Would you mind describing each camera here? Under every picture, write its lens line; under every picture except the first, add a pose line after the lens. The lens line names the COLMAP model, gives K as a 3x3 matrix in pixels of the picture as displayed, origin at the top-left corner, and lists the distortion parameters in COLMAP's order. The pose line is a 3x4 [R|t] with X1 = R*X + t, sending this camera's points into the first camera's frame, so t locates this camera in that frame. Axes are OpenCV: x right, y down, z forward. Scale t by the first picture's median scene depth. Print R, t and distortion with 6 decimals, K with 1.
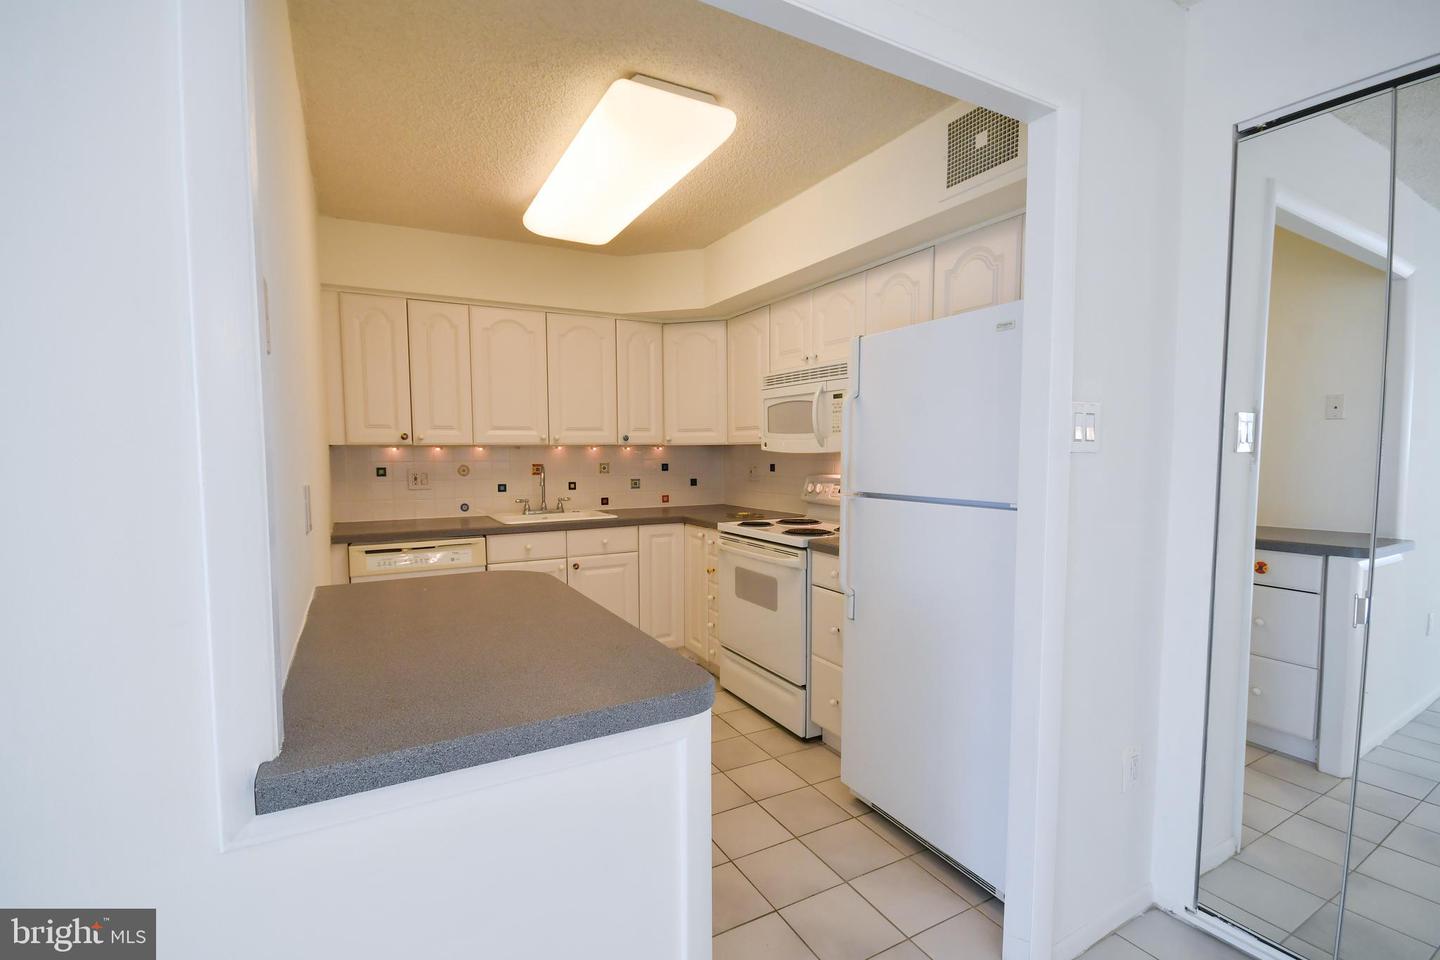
lens RADIAL K [[636.8, 0, 711.3], [0, 636.8, 496.9], [0, 0, 1]] dist [-0.001859, -0.001151]
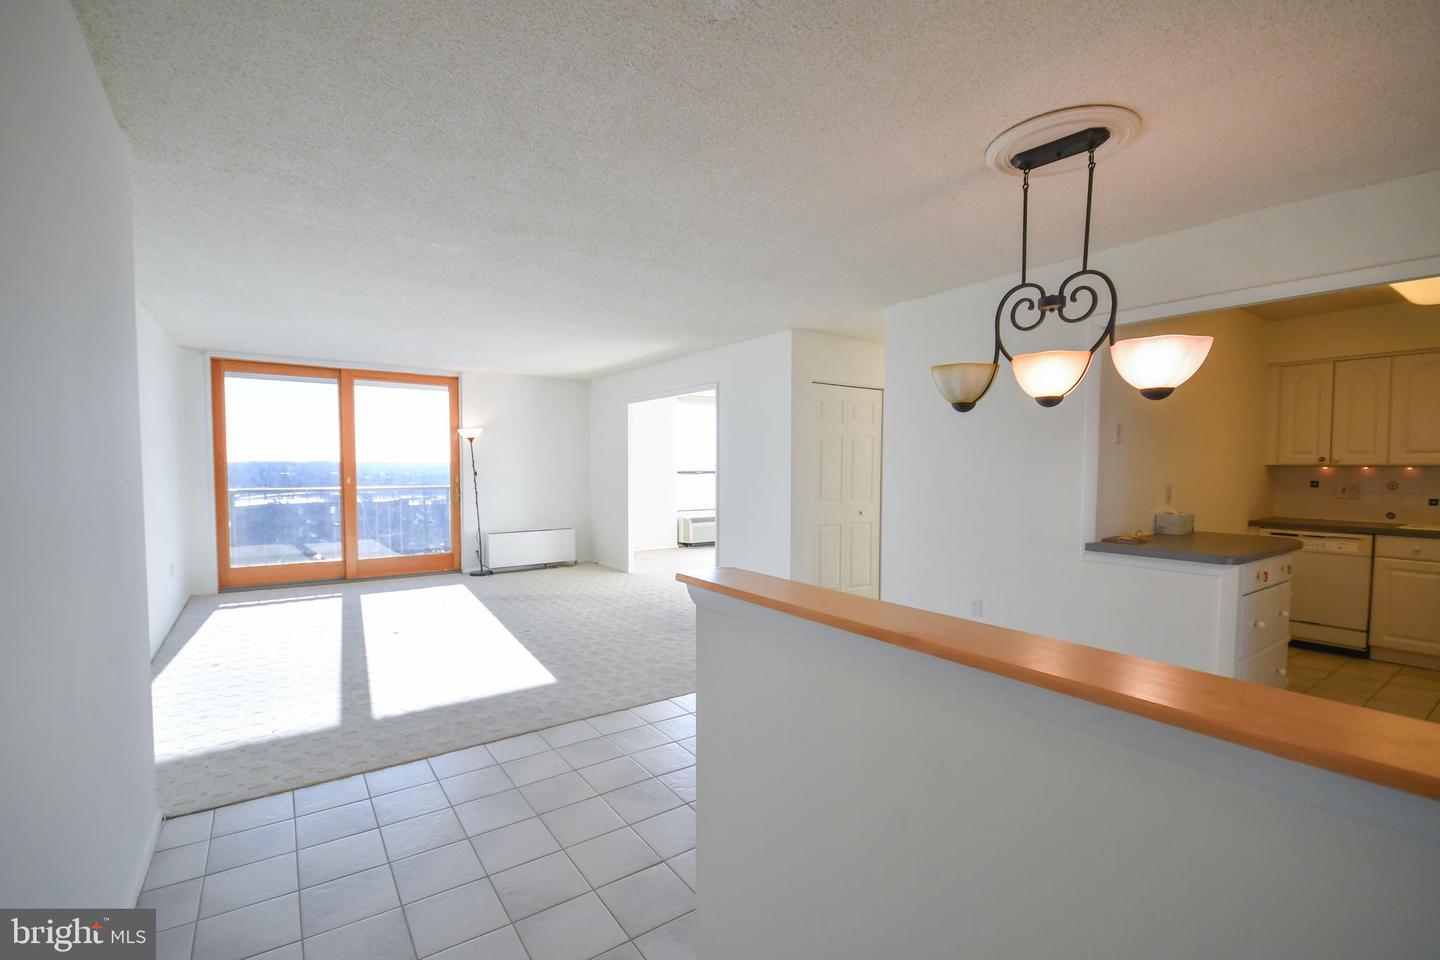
lens RADIAL K [[629.2, 0, 706.4], [0, 629.2, 496.3], [0, 0, 1]] dist [0.004068, 0.000292]
pose [[0.098013, 0.054007, -0.993719, 0.825250], [-0.073404, 0.996199, 0.046902, 0.022976], [0.992474, 0.068346, 0.101604, -0.520529]]
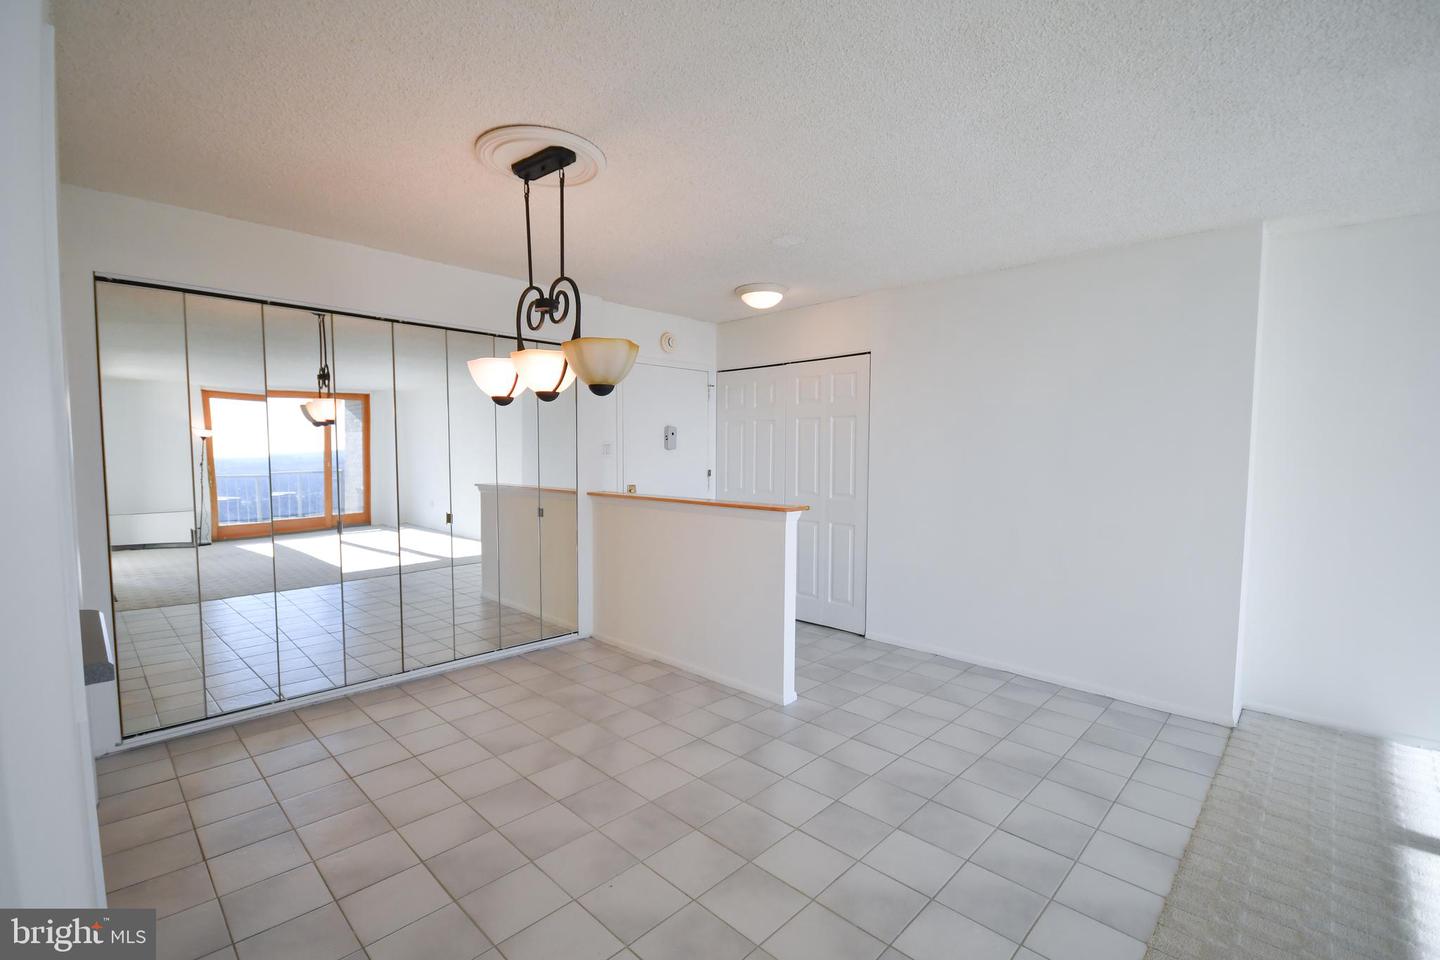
lens RADIAL K [[632.1, 0, 719.2], [0, 632.1, 495.0], [0, 0, 1]] dist [-0.000537, 0.000008]
pose [[-0.294070, -0.061376, 0.953811, -0.659399], [0.064921, 0.994349, 0.084000, -0.009363], [-0.953576, 0.086625, -0.288424, -0.037007]]
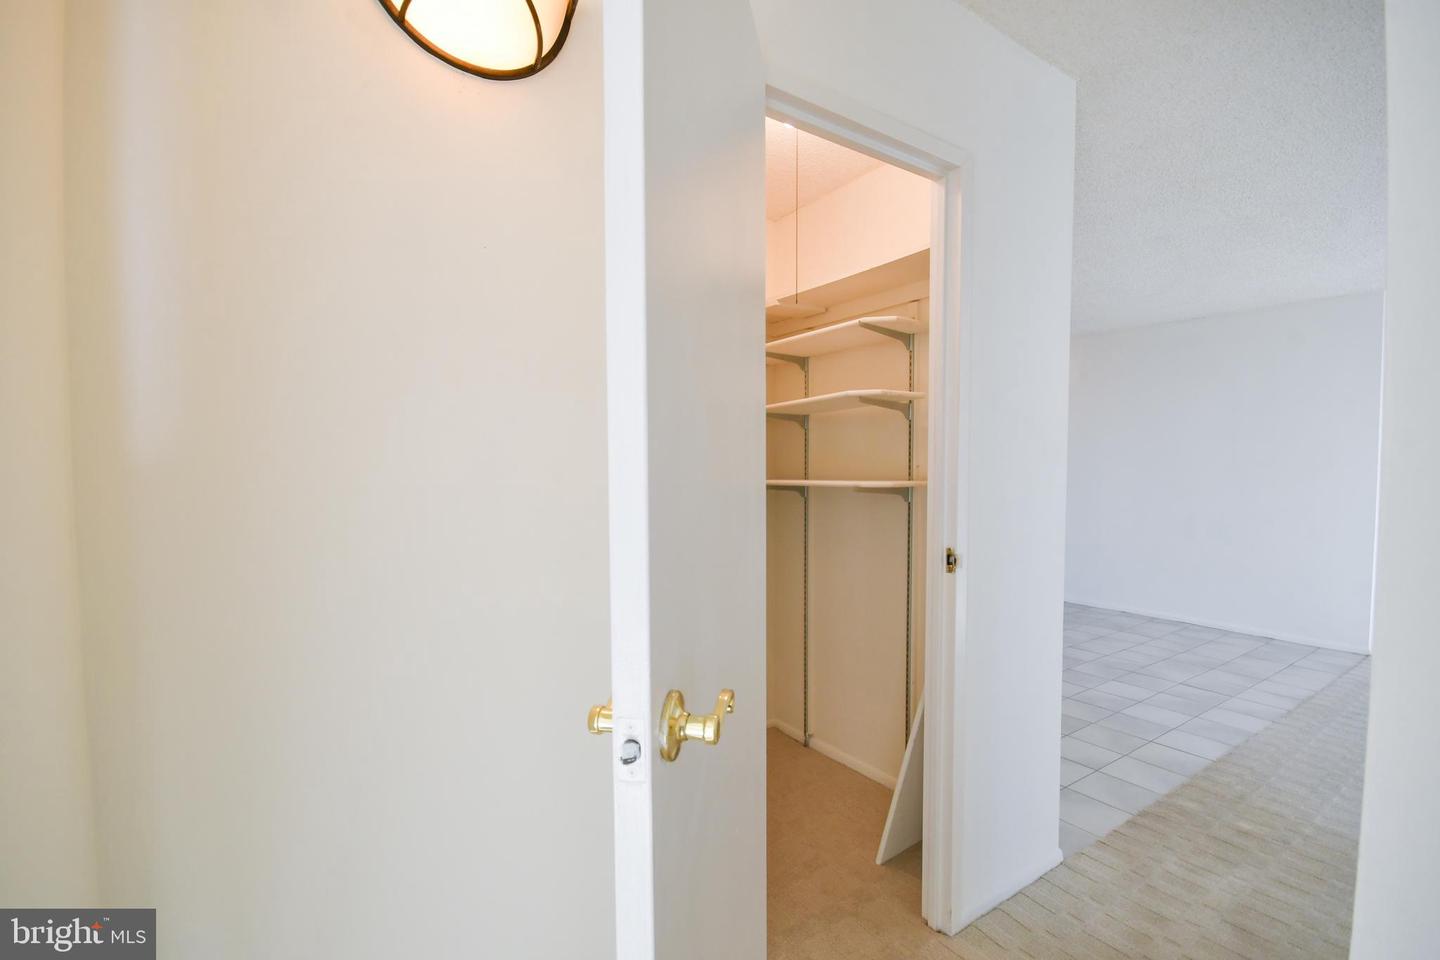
lens RADIAL K [[636.8, 0, 711.3], [0, 636.8, 496.9], [0, 0, 1]] dist [-0.001859, -0.001151]
pose [[-0.093966, -0.047103, 0.994461, -1.189646], [0.073121, 0.995856, 0.054078, -0.033370], [-0.992887, 0.077797, -0.090132, 0.452986]]
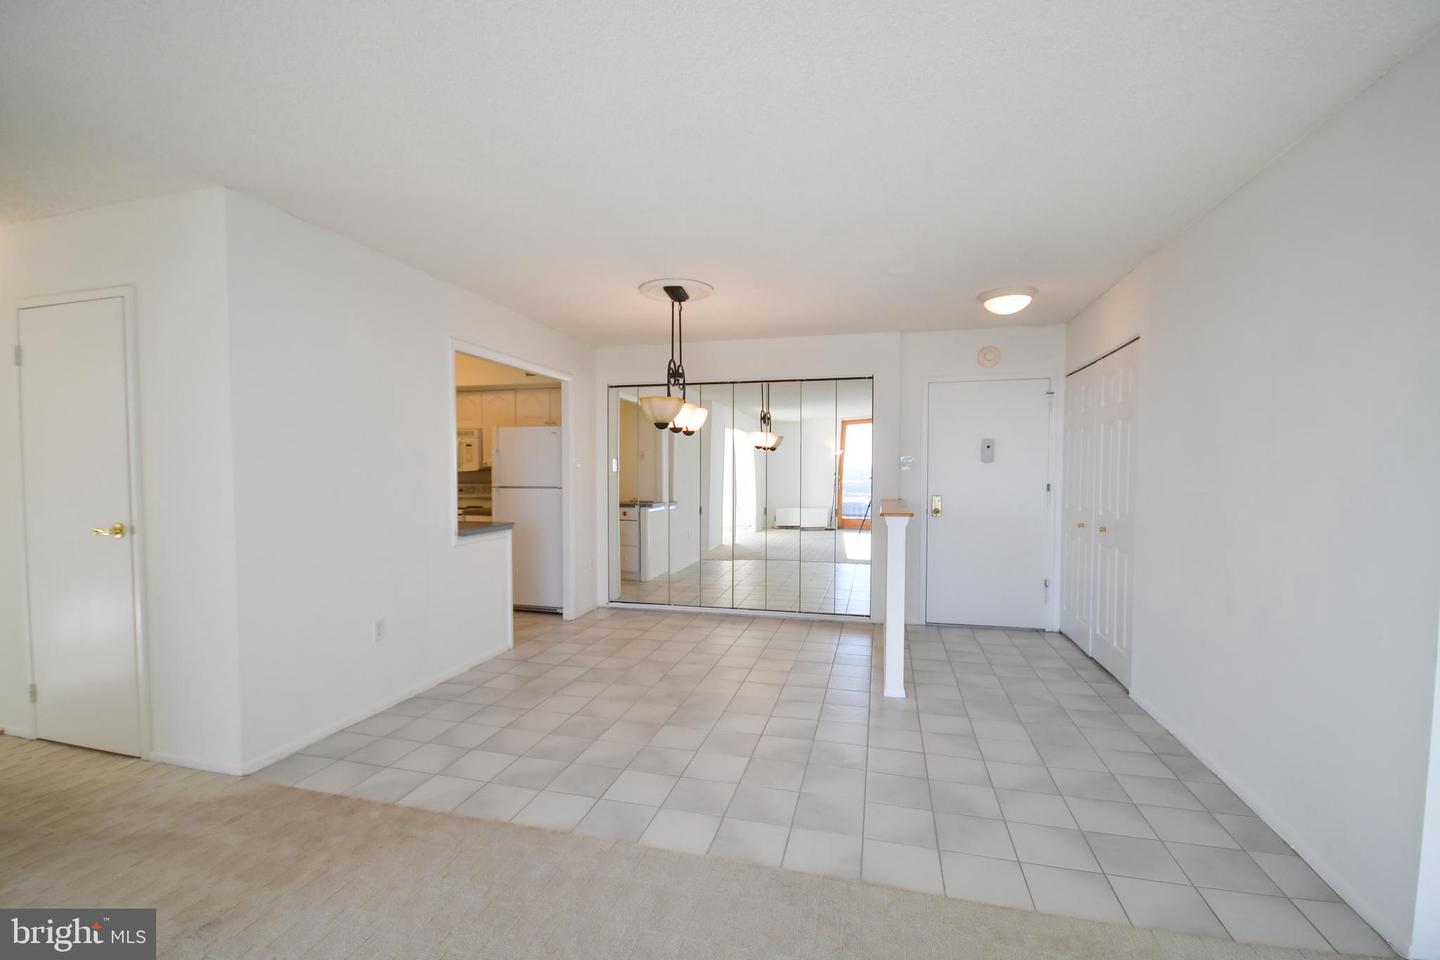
lens RADIAL K [[636.8, 0, 711.3], [0, 636.8, 496.9], [0, 0, 1]] dist [-0.001859, -0.001151]
pose [[0.691883, -0.024673, 0.721588, -0.745041], [0.047824, 0.998787, -0.011704, 0.077000], [-0.720424, 0.042607, 0.692224, -1.017704]]
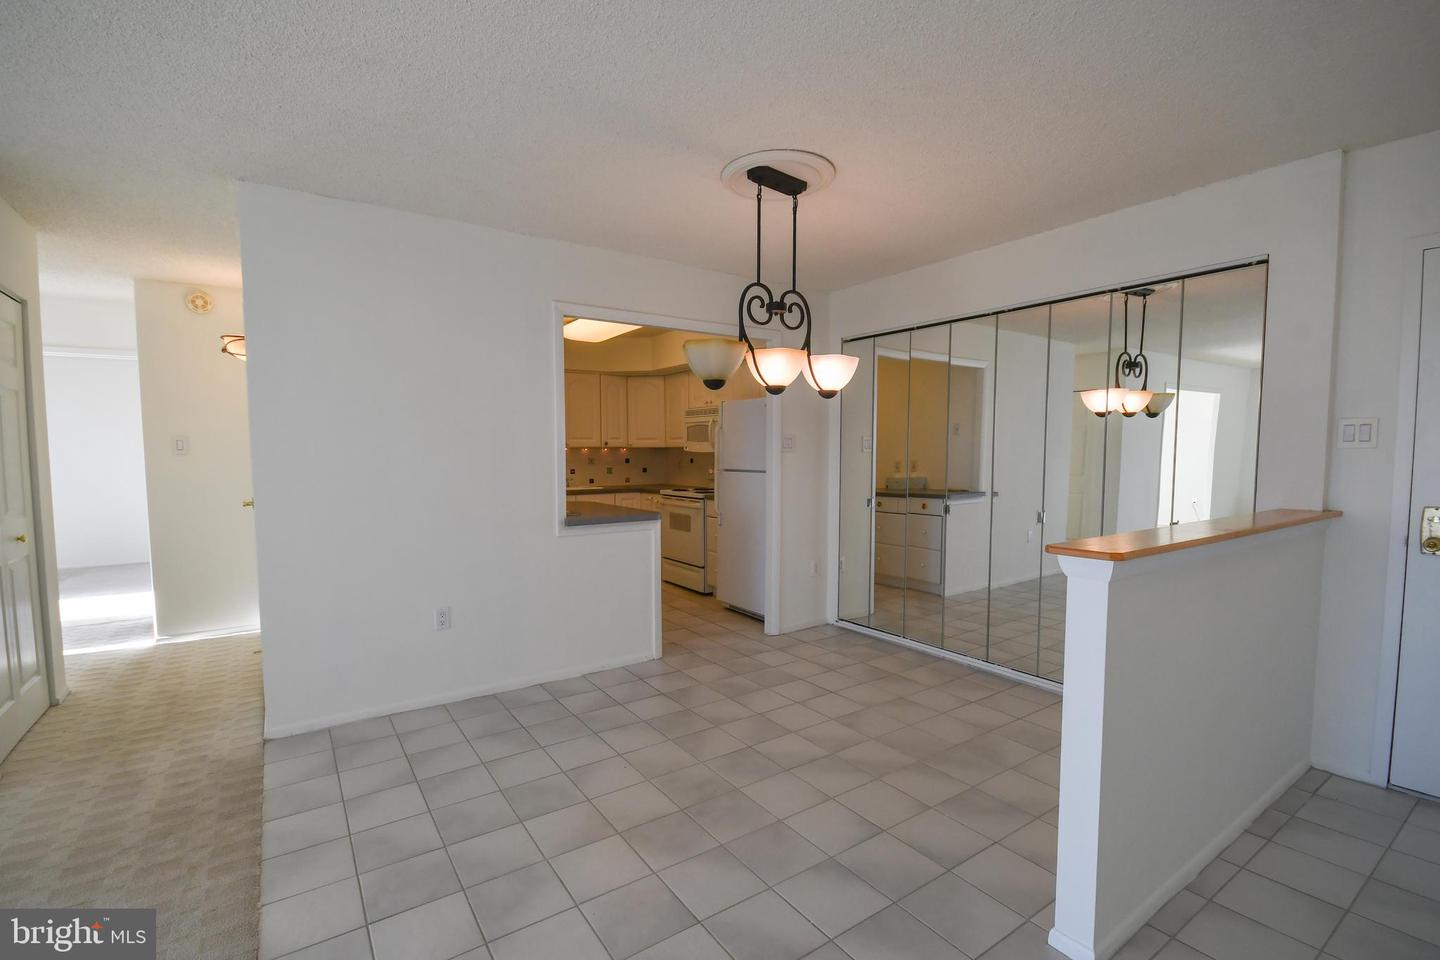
lens RADIAL K [[642.9, 0, 710.8], [0, 642.9, 494.5], [0, 0, 1]] dist [0.013062, -0.014495]
pose [[0.995501, -0.003708, 0.094678, -0.021674], [0.004152, 0.999981, -0.004499, 0.067856], [-0.094660, 0.004872, 0.995498, -0.934582]]
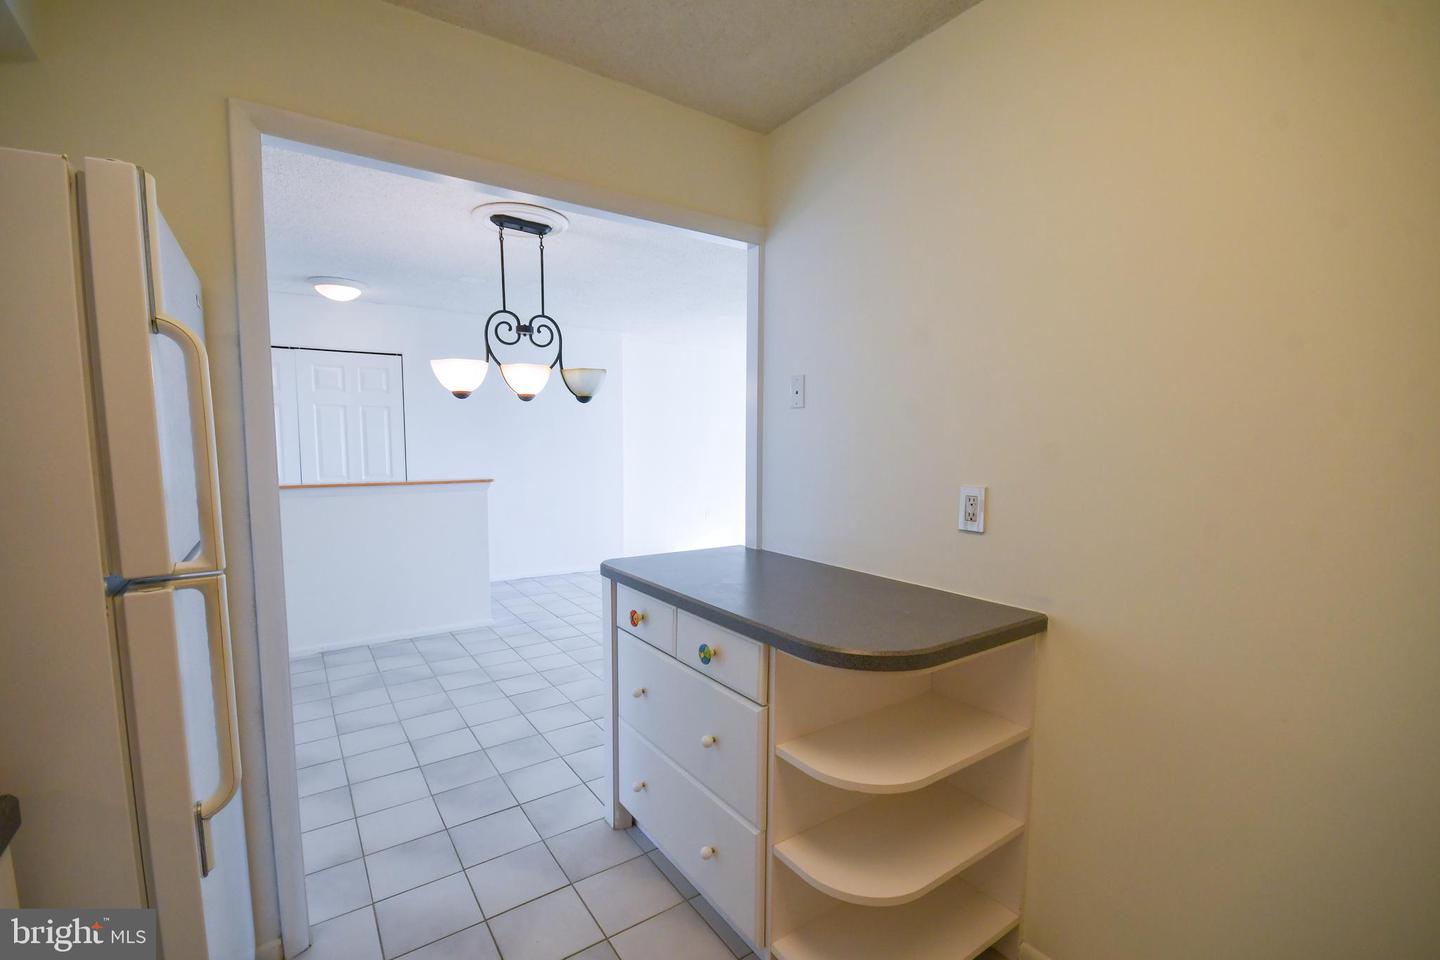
lens RADIAL K [[629.2, 0, 706.4], [0, 629.2, 496.3], [0, 0, 1]] dist [0.004068, 0.000292]
pose [[-0.995850, 0.010593, -0.090390, -0.051895], [-0.003957, 0.987224, 0.159291, -0.084094], [0.090922, 0.158988, -0.983085, 1.010458]]
